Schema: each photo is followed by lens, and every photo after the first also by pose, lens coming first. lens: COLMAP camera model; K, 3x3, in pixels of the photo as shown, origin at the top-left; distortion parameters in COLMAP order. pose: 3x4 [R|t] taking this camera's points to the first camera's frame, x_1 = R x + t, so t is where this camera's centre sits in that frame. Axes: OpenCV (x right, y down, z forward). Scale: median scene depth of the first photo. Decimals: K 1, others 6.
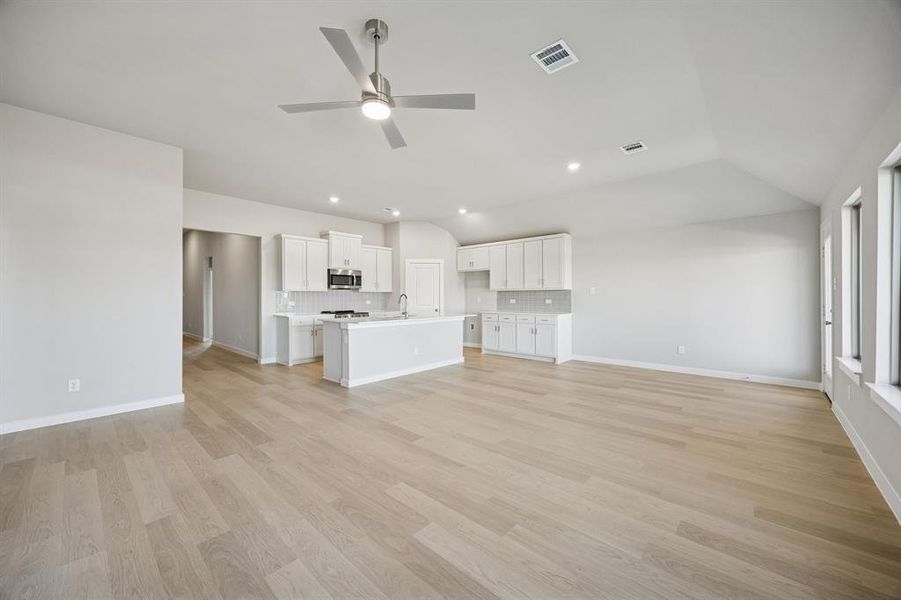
lens RADIAL K [[347.8, 0, 450.5], [0, 347.8, 300.0], [0, 0, 1]] dist [-0.001978, -0.000145]
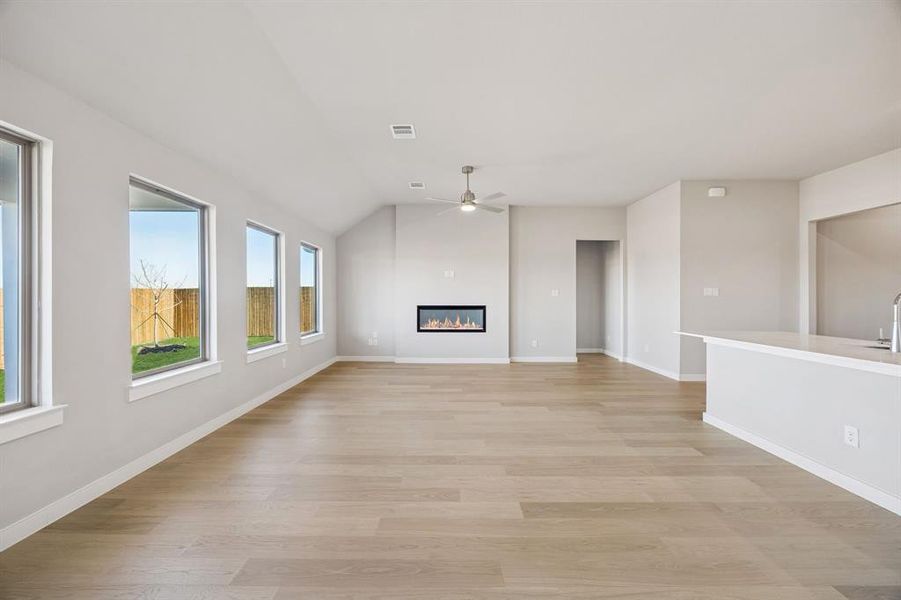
lens RADIAL K [[347.8, 0, 450.5], [0, 347.8, 300.0], [0, 0, 1]] dist [-0.001978, -0.000145]
pose [[-0.725587, 0.001958, -0.688128, 0.557038], [-0.002368, 0.999983, 0.005342, -0.009004], [0.688127, 0.005506, -0.725570, 1.064171]]
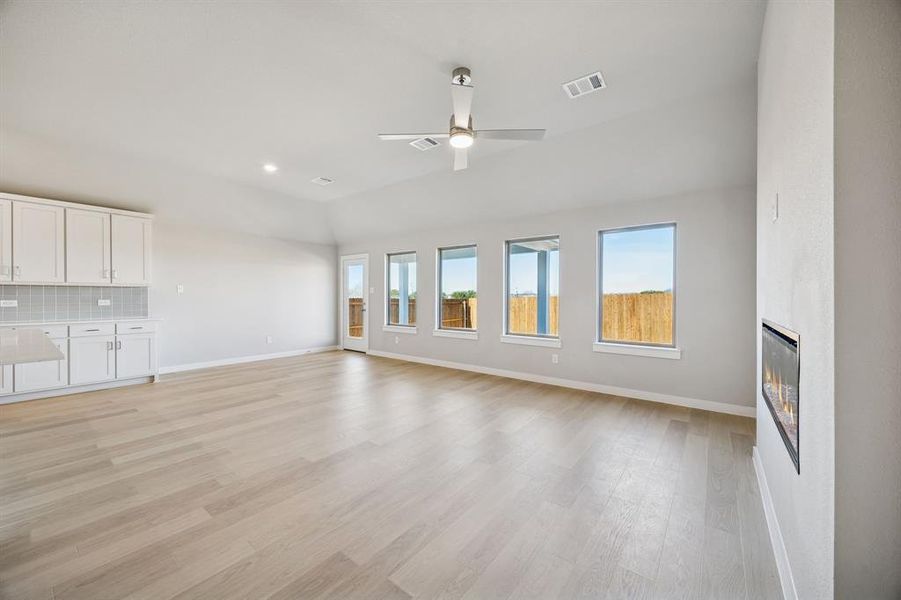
lens RADIAL K [[347.8, 0, 450.5], [0, 347.8, 300.0], [0, 0, 1]] dist [-0.001978, -0.000145]
pose [[-0.096014, -0.007367, 0.995353, -0.626033], [0.007116, 0.999942, 0.008087, -0.001518], [-0.995355, 0.007860, -0.095956, 0.508757]]
